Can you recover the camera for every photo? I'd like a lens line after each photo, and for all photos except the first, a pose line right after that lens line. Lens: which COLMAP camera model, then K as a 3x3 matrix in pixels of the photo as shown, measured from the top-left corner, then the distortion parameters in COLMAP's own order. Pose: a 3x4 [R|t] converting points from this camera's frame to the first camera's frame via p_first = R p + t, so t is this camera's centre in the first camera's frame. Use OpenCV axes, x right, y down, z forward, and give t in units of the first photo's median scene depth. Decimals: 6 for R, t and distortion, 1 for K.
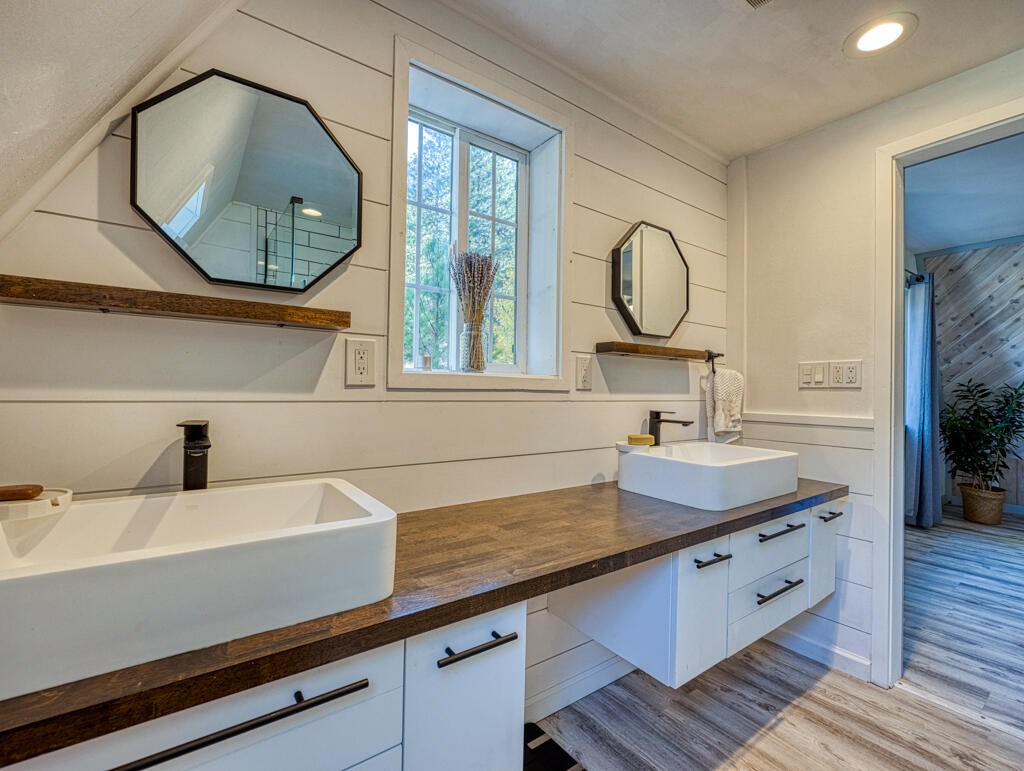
lens RADIAL K [[451.9, 0, 508.5], [0, 451.9, 402.1], [0, 0, 1]] dist [-0.002057, -0.000015]
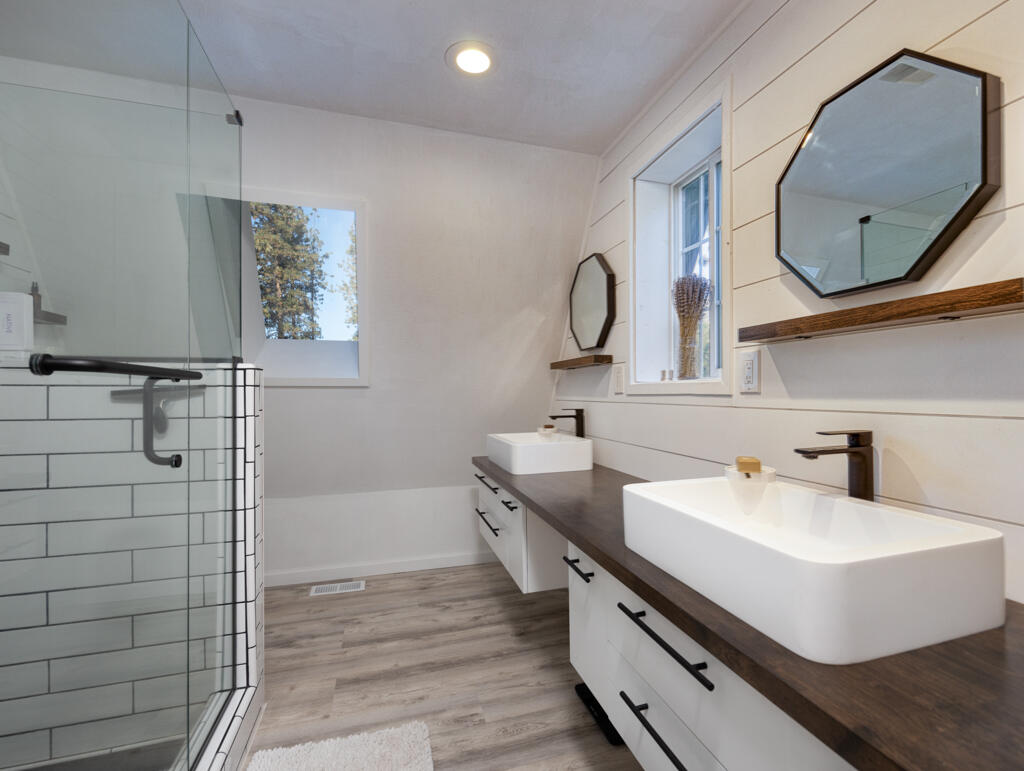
lens RADIAL K [[465.1, 0, 513.9], [0, 465.1, 382.5], [0, 0, 1]] dist [-0.003535, 0.000559]
pose [[-0.340965, -0.022227, -0.939813, 1.093908], [-0.001055, 0.999729, -0.023261, -0.026886], [0.940075, -0.006940, -0.340896, 0.907324]]
